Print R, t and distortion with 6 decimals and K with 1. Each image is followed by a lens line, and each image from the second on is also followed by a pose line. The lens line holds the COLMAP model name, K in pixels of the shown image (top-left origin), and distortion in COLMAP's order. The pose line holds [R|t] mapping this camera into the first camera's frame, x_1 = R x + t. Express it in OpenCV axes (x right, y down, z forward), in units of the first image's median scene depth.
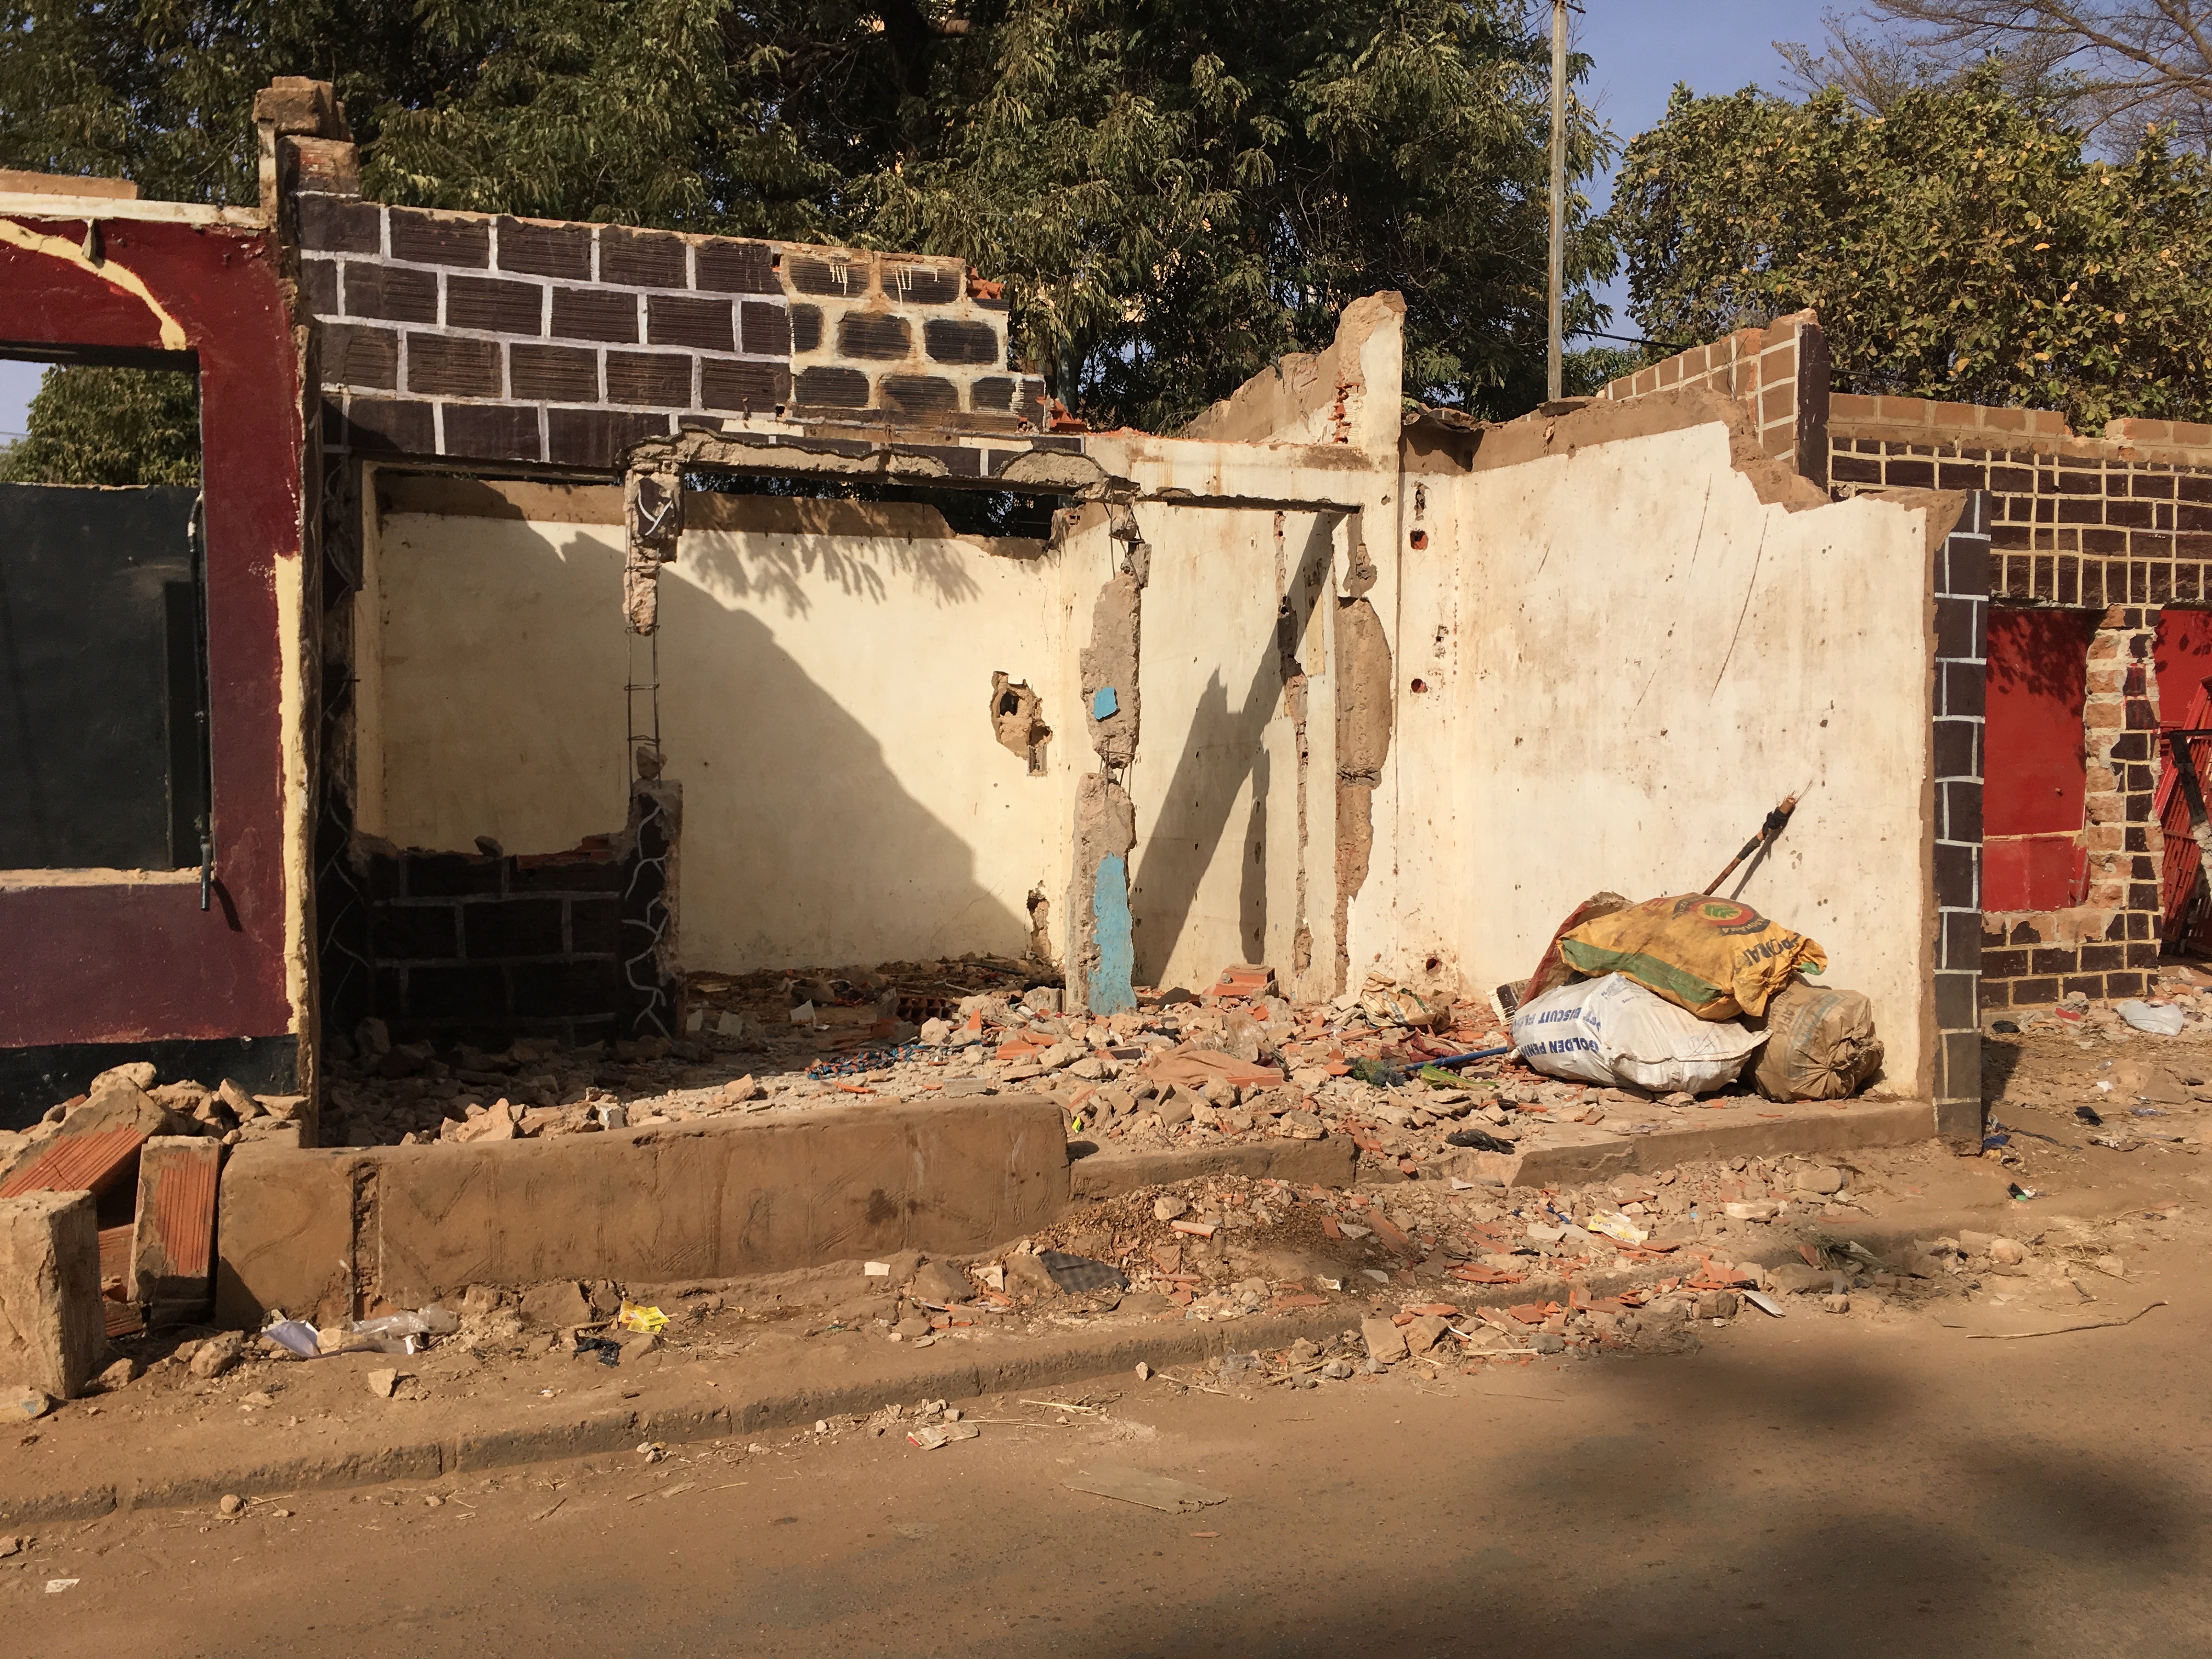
lens RADIAL K [[1984.0, 0, 1106.1], [0, 1984.0, 850.8], [0, 0, 1]] dist [0.112563, -0.128773]
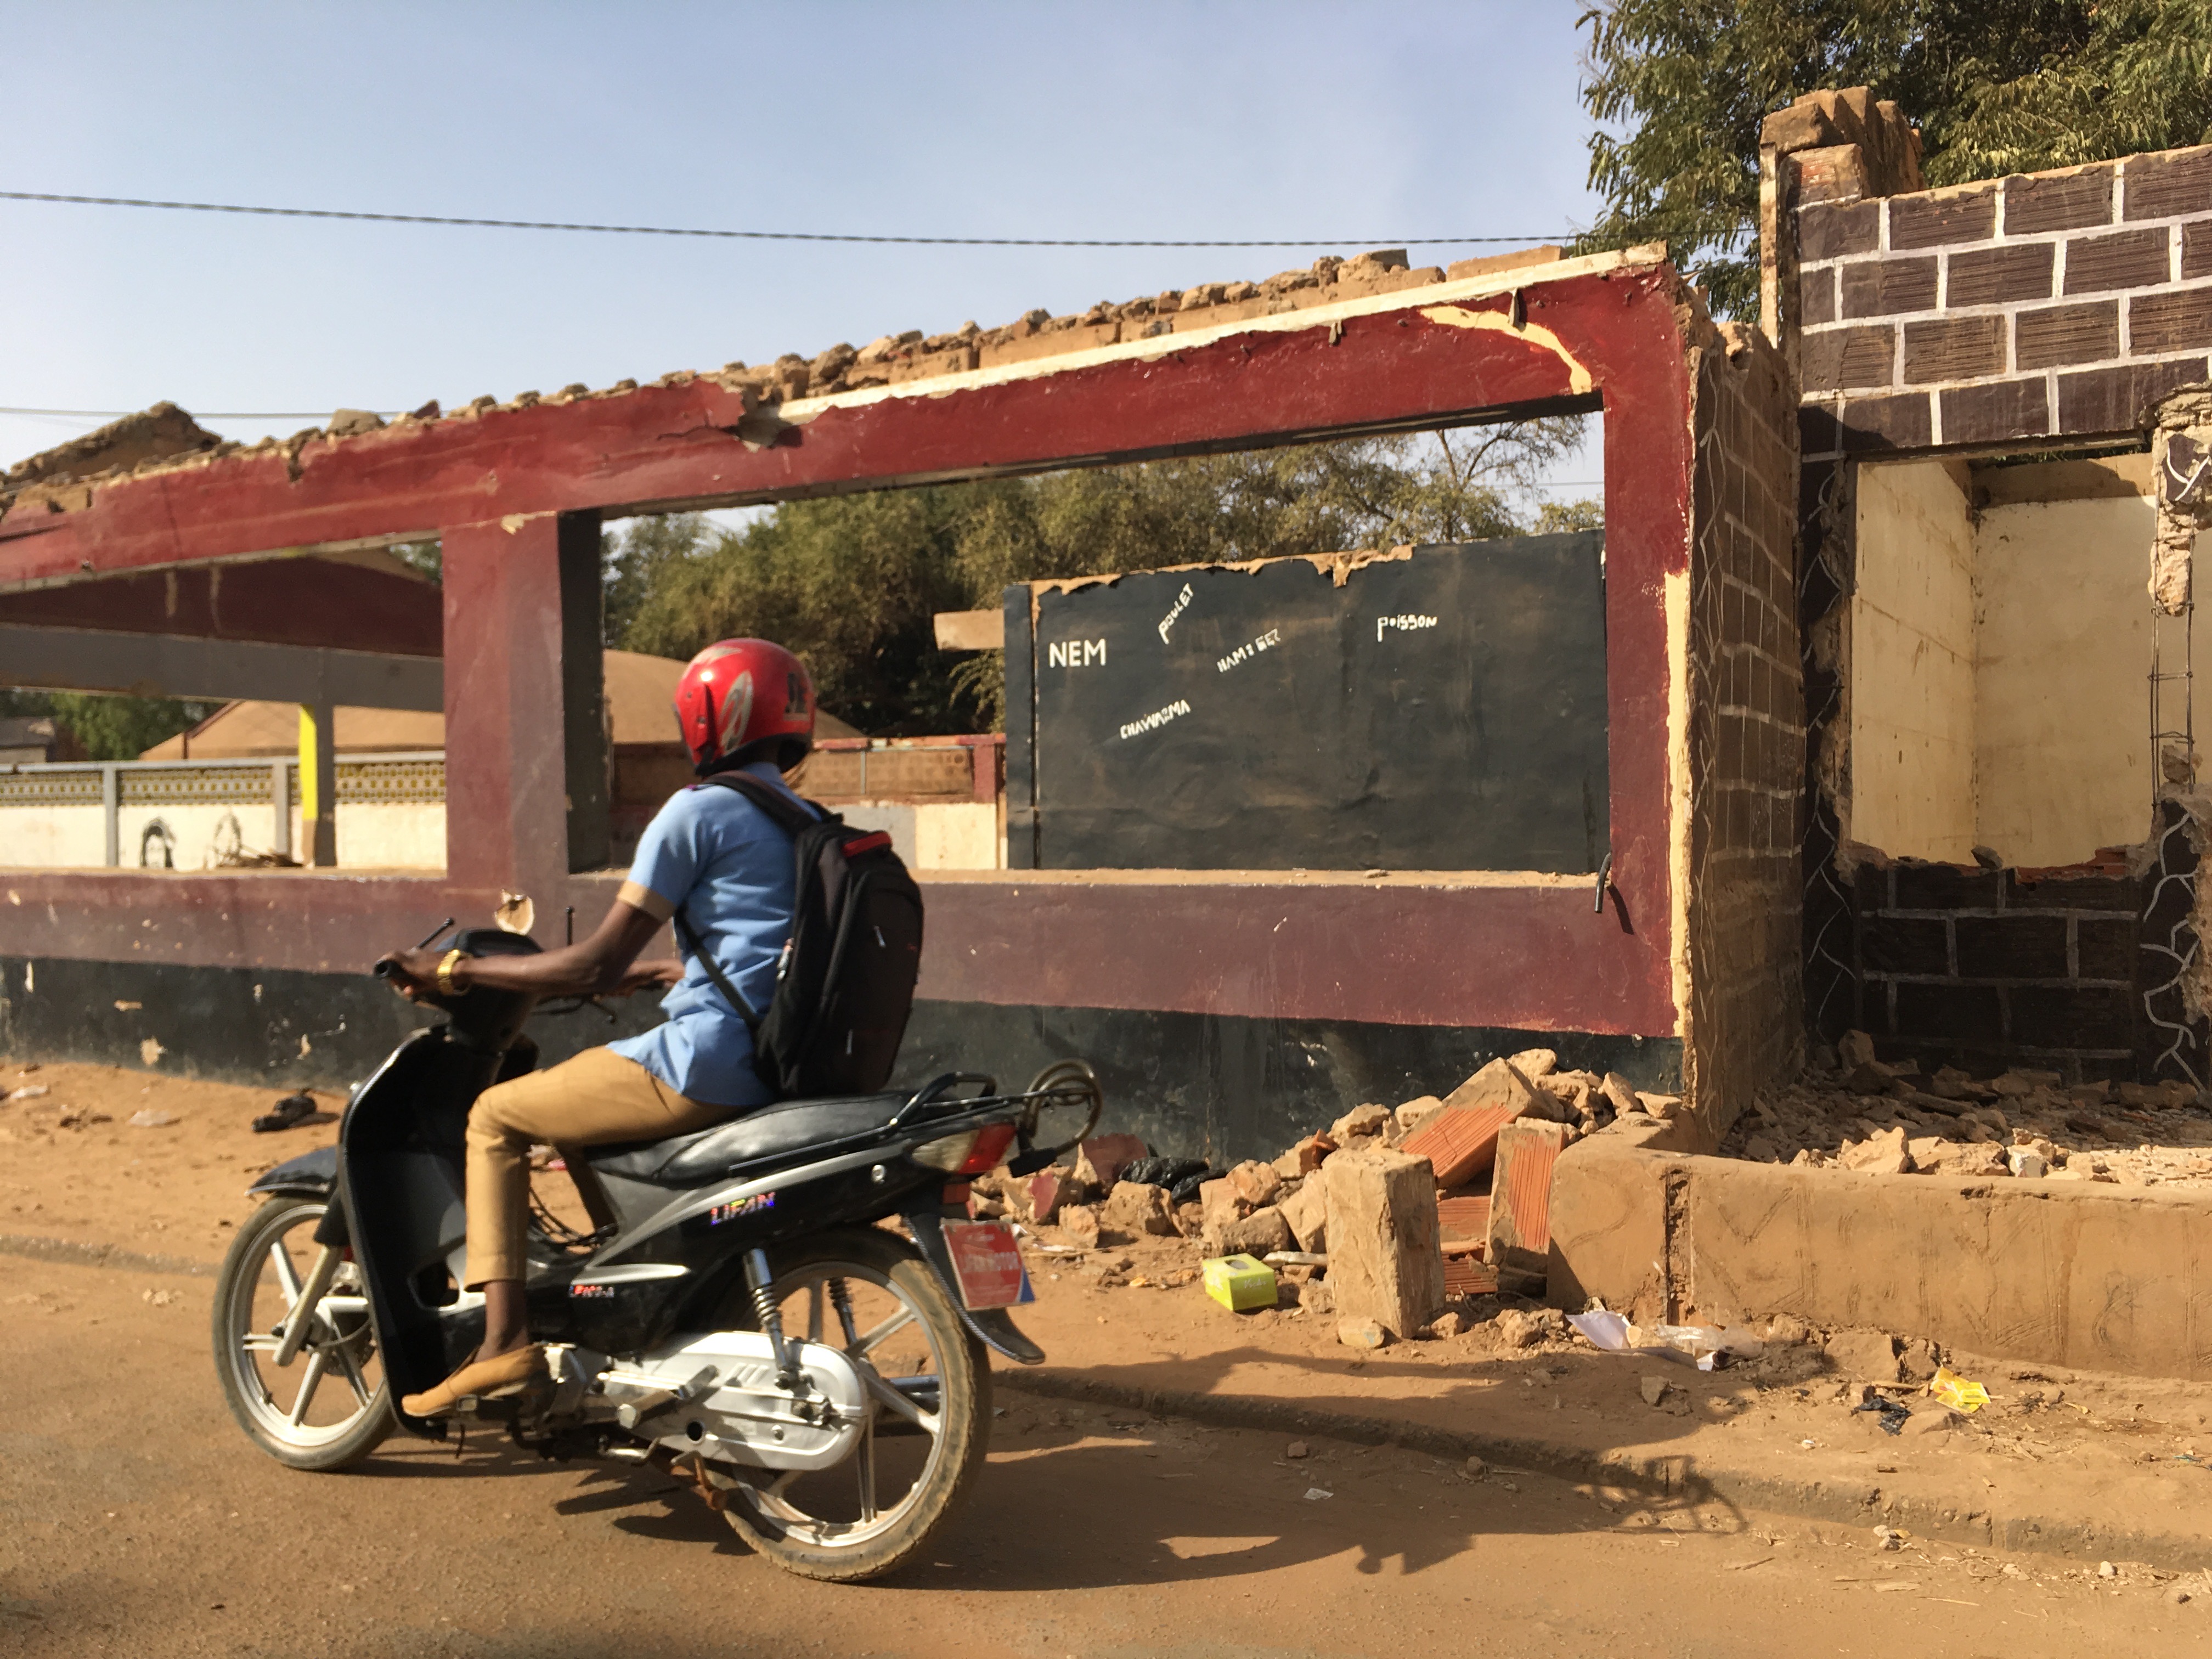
lens RADIAL K [[1963.4, 0, 1106.3], [0, 1963.4, 836.6], [0, 0, 1]] dist [0.101179, -0.116282]
pose [[0.647462, 0.009461, -0.762039, 0.134987], [-0.016630, 0.999860, -0.001715, -0.003586], [0.761917, 0.013783, 0.647528, 0.091966]]
